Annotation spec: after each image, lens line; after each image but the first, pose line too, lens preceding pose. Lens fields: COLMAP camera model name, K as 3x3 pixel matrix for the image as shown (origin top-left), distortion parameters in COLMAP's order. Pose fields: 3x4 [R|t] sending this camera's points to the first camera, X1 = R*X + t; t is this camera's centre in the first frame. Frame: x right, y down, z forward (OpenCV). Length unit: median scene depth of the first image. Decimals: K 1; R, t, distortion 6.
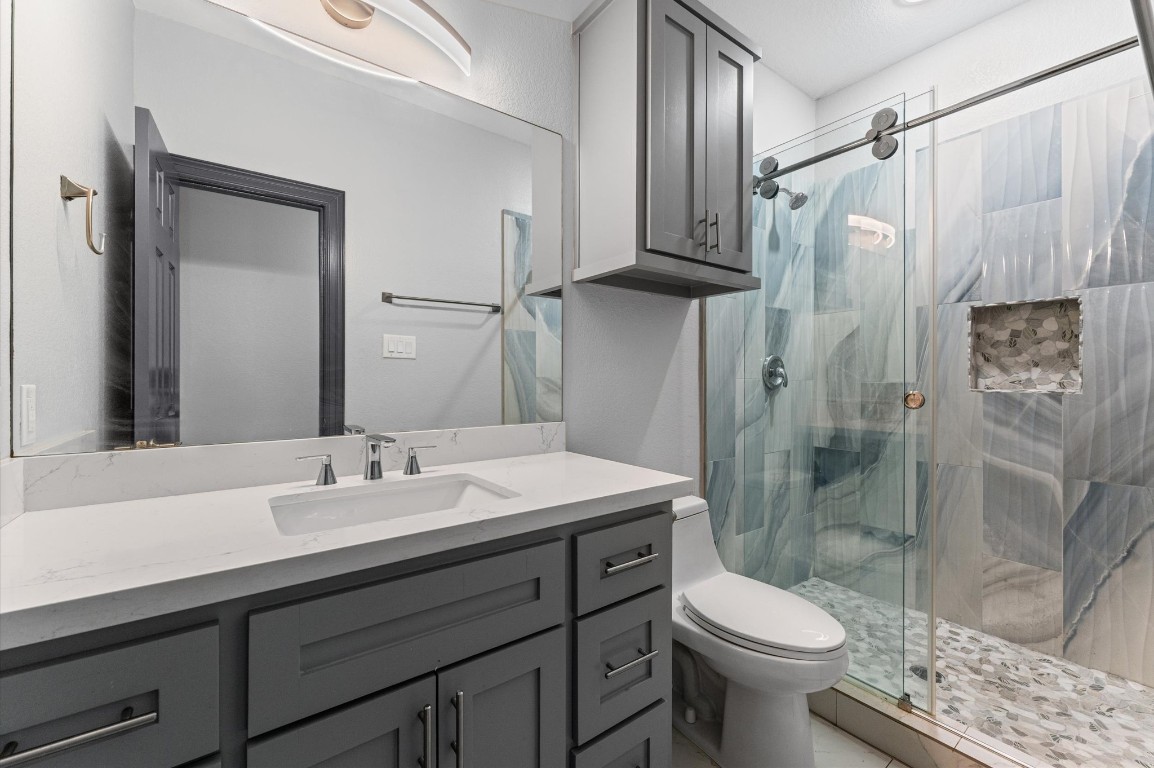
lens RADIAL K [[458.5, 0, 579.1], [0, 458.5, 388.4], [0, 0, 1]] dist [0.000745, -0.000154]
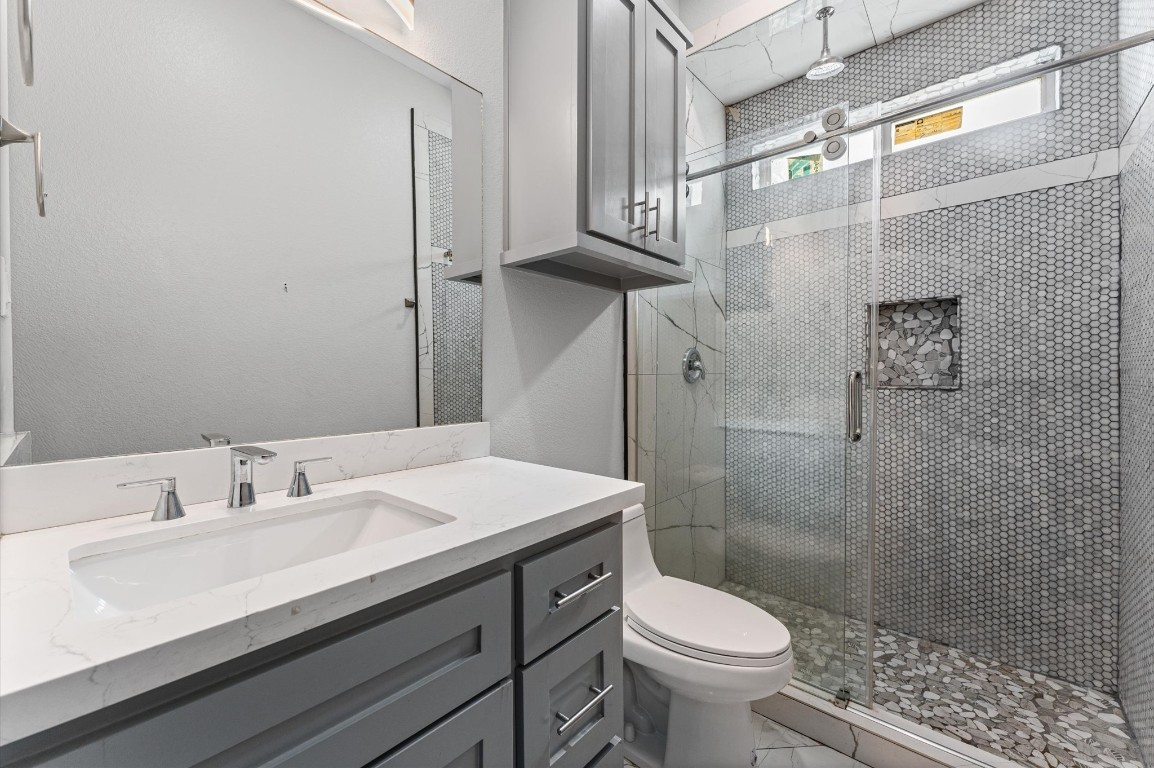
lens RADIAL K [[458.5, 0, 579.1], [0, 458.5, 388.4], [0, 0, 1]] dist [0.000745, -0.000154]
pose [[0.981124, -0.004505, 0.193329, -0.050967], [0.002782, 0.999954, 0.009184, -0.000025], [-0.193362, -0.008473, 0.981091, 0.152233]]
